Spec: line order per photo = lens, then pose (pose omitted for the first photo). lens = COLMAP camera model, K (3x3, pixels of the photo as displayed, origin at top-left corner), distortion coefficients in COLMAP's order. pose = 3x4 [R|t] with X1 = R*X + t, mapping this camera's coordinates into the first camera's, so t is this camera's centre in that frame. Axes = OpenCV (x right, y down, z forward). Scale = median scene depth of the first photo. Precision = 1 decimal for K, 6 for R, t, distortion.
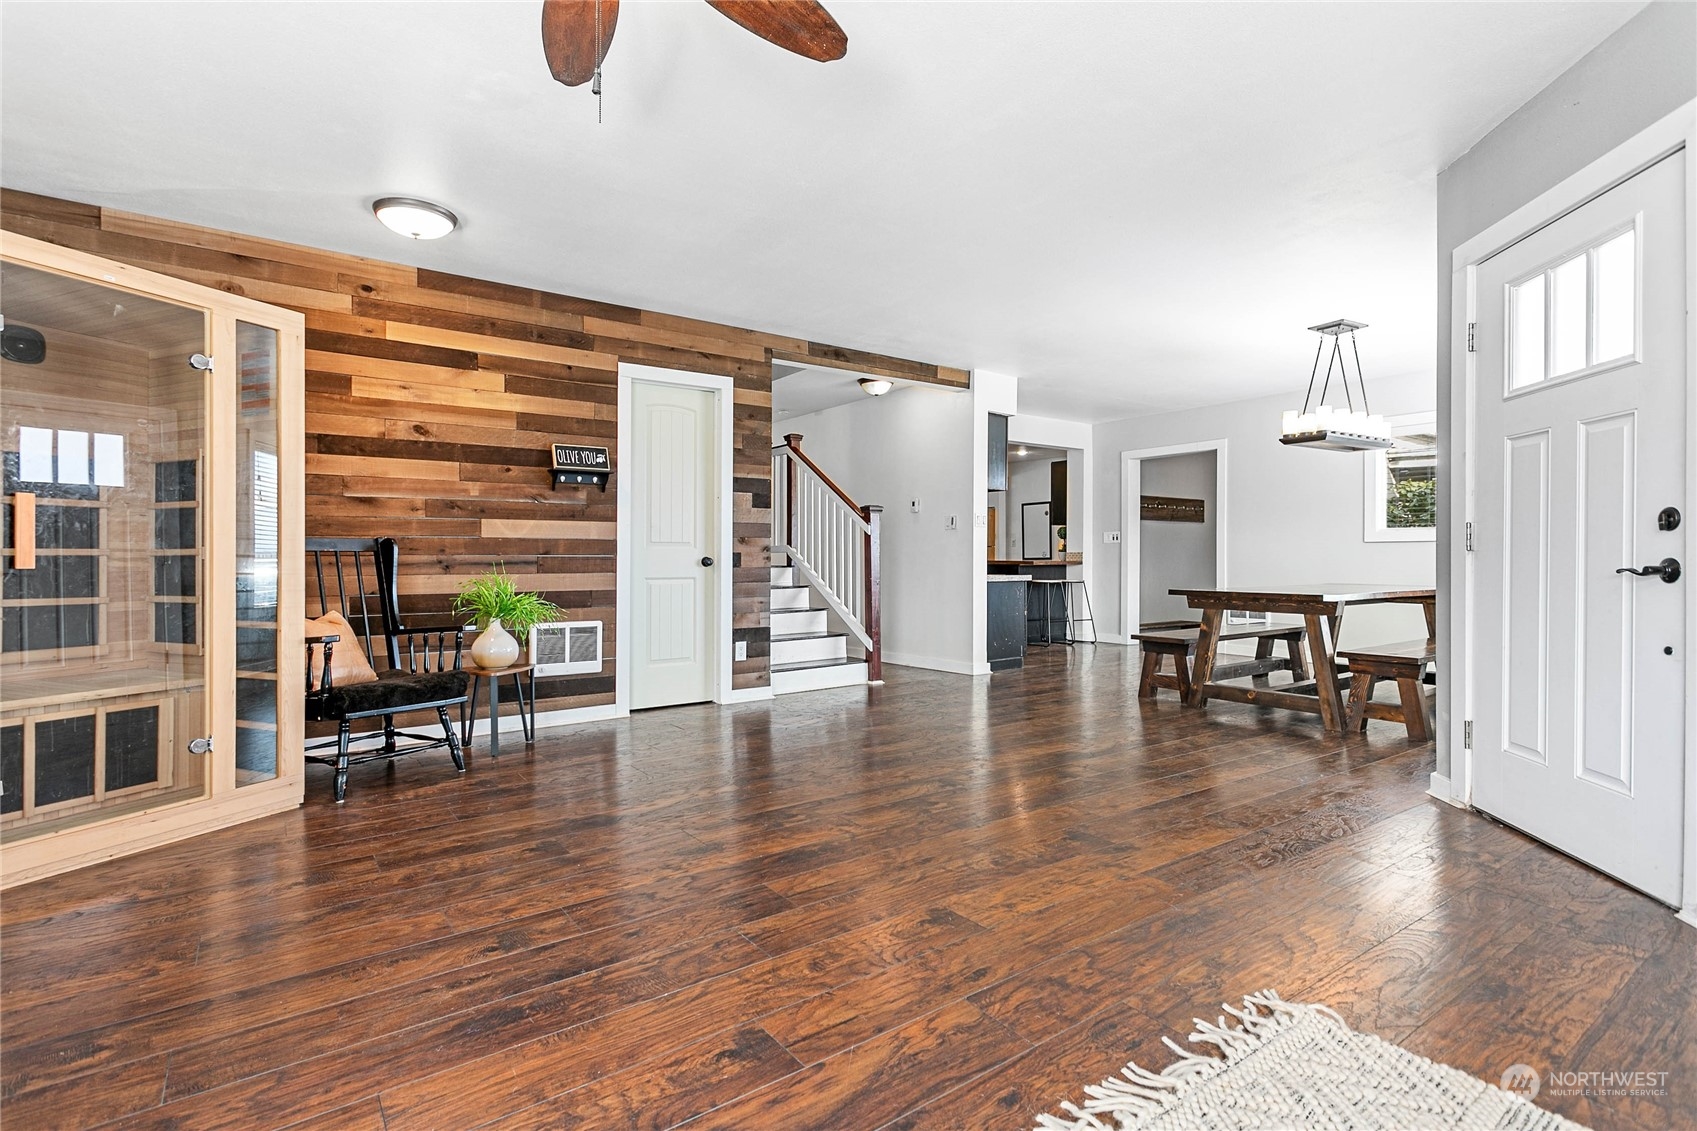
lens RADIAL K [[807.0, 0, 848.5], [0, 807.0, 565.5], [0, 0, 1]] dist [0.003091, 0.000967]
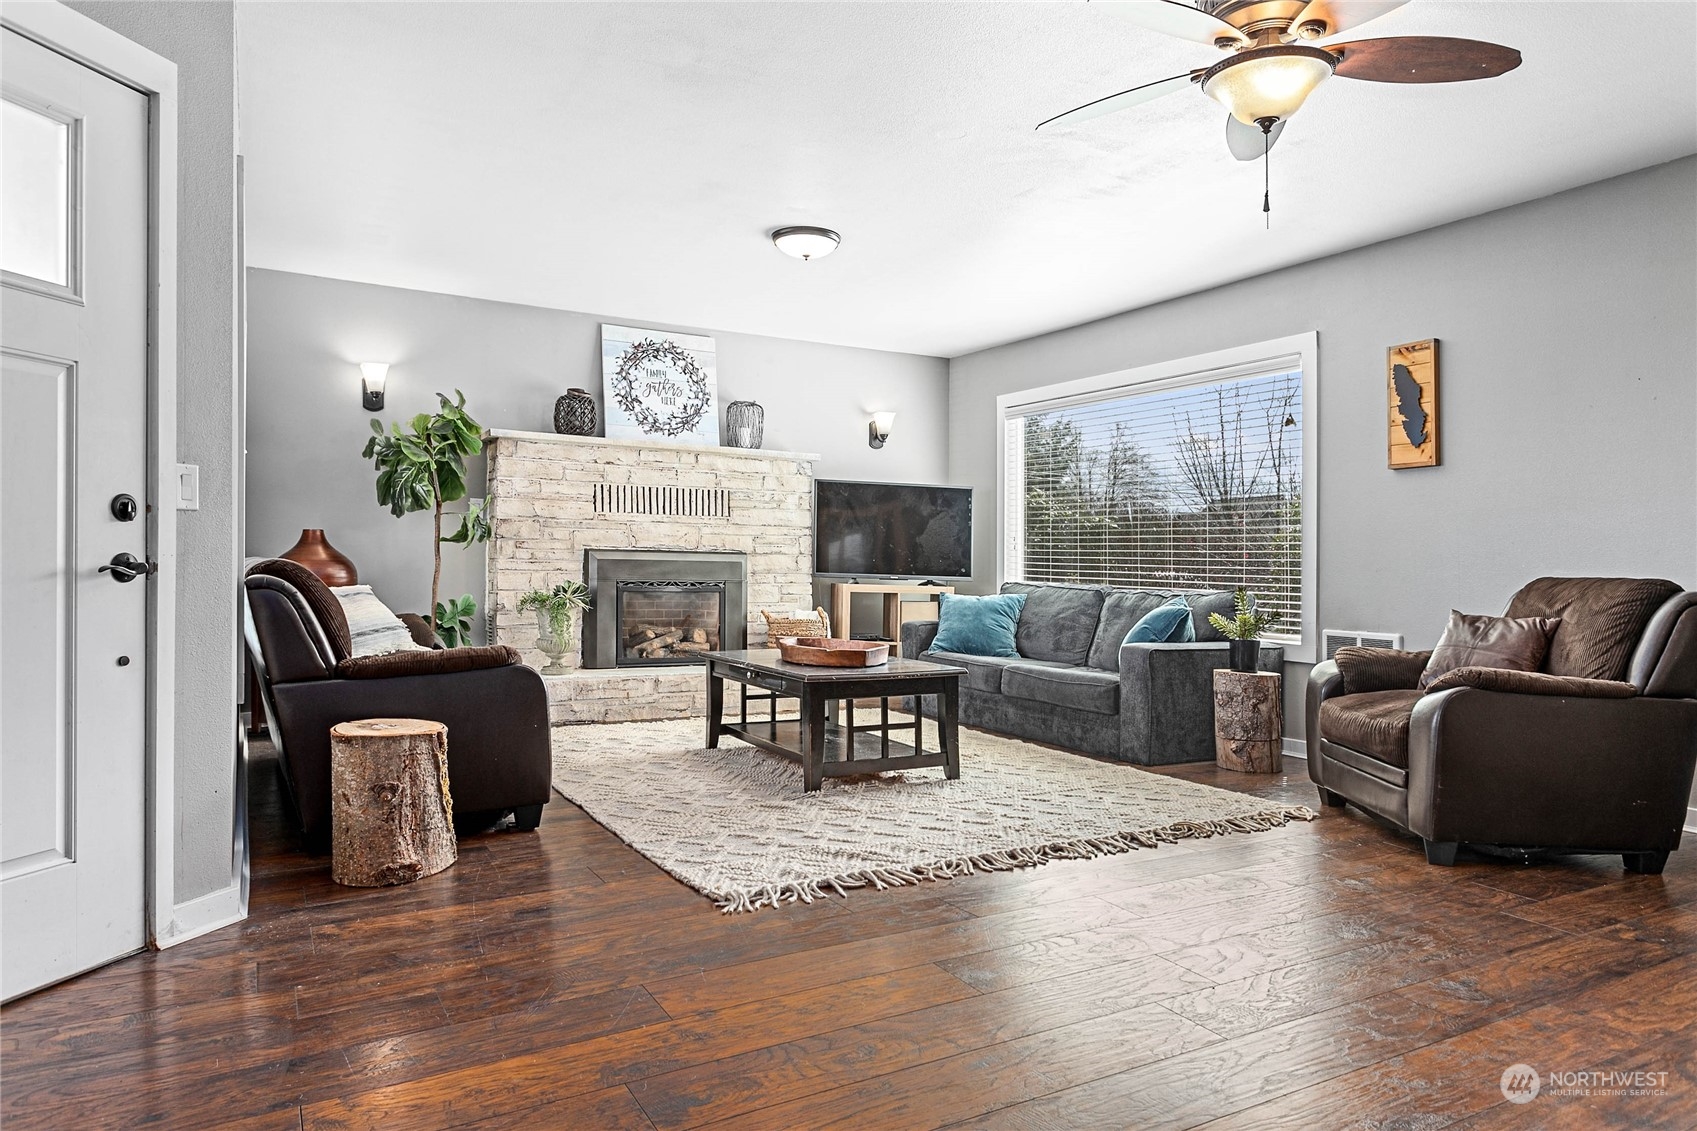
lens RADIAL K [[1051.8, 0, 844.5], [0, 1051.8, 556.9], [0, 0, 1]] dist [-0.000098, -0.000339]
pose [[-0.992773, -0.010354, 0.119561, 0.122729], [-0.009761, 0.999937, 0.005545, -0.020413], [-0.119611, 0.004338, -0.992811, 2.043211]]
